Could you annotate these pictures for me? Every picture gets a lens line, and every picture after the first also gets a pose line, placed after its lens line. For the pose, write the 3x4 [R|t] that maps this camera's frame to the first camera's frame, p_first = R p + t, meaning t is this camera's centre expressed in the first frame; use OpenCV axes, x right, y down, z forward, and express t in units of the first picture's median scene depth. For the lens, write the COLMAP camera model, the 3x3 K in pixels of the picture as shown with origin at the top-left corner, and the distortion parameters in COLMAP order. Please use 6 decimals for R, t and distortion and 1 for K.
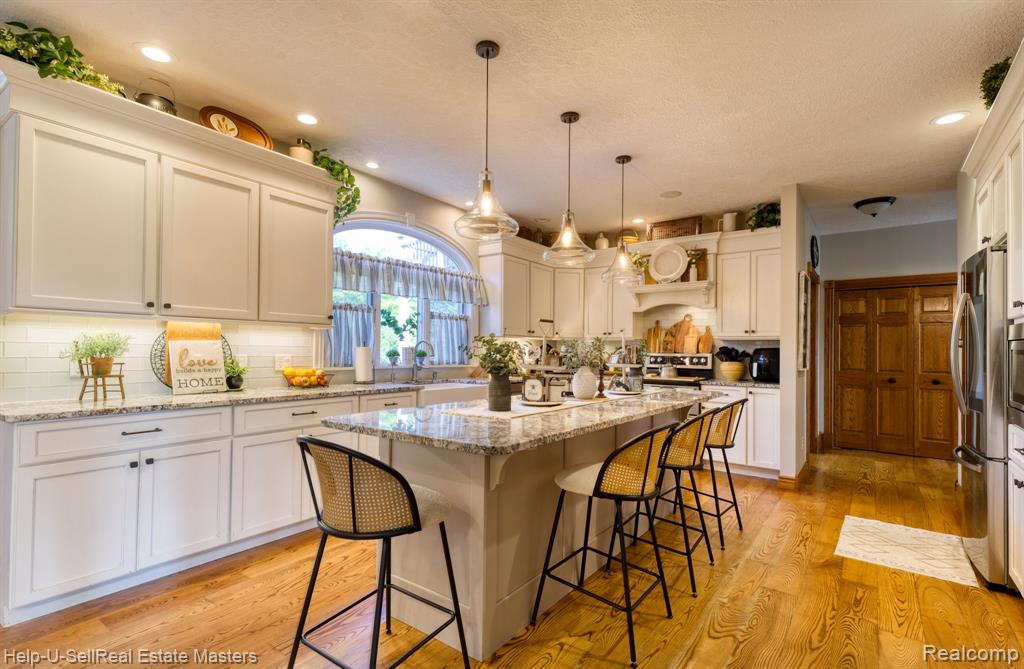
lens RADIAL K [[489.1, 0, 501.2], [0, 489.1, 345.2], [0, 0, 1]] dist [0.013771, -0.002174]
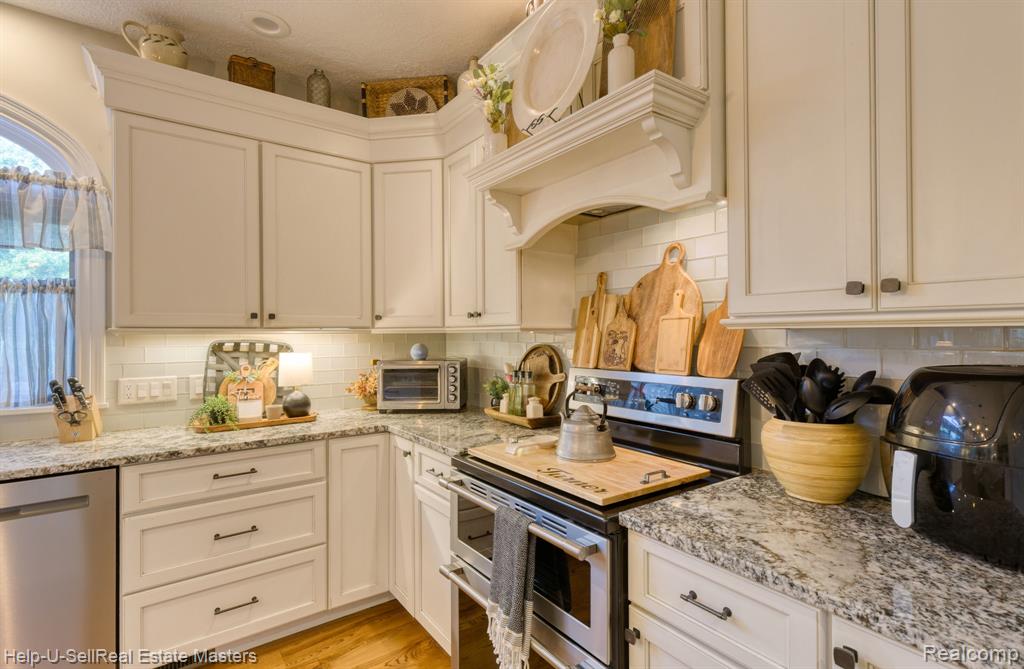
lens RADIAL K [[489.1, 0, 511.1], [0, 489.1, 327.8], [0, 0, 1]] dist [0.013771, -0.002174]
pose [[0.953992, -0.019322, -0.299210, 0.393403], [0.019004, 0.999812, -0.003972, -0.012089], [0.299231, -0.001897, 0.954179, 0.708863]]
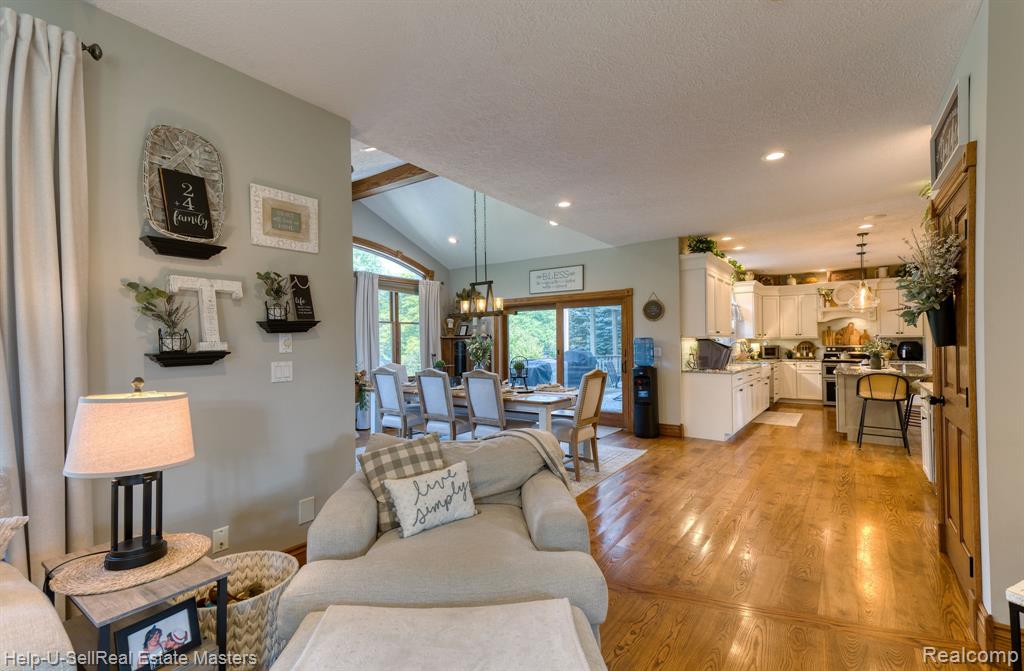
lens RADIAL K [[489.1, 0, 467.5], [0, 489.1, 342.4], [0, 0, 1]] dist [0.013771, -0.002174]
pose [[0.999268, -0.019303, -0.033028, -0.972813], [0.019788, 0.999700, 0.014406, -0.047779], [0.032740, -0.015049, 0.999351, -0.837924]]
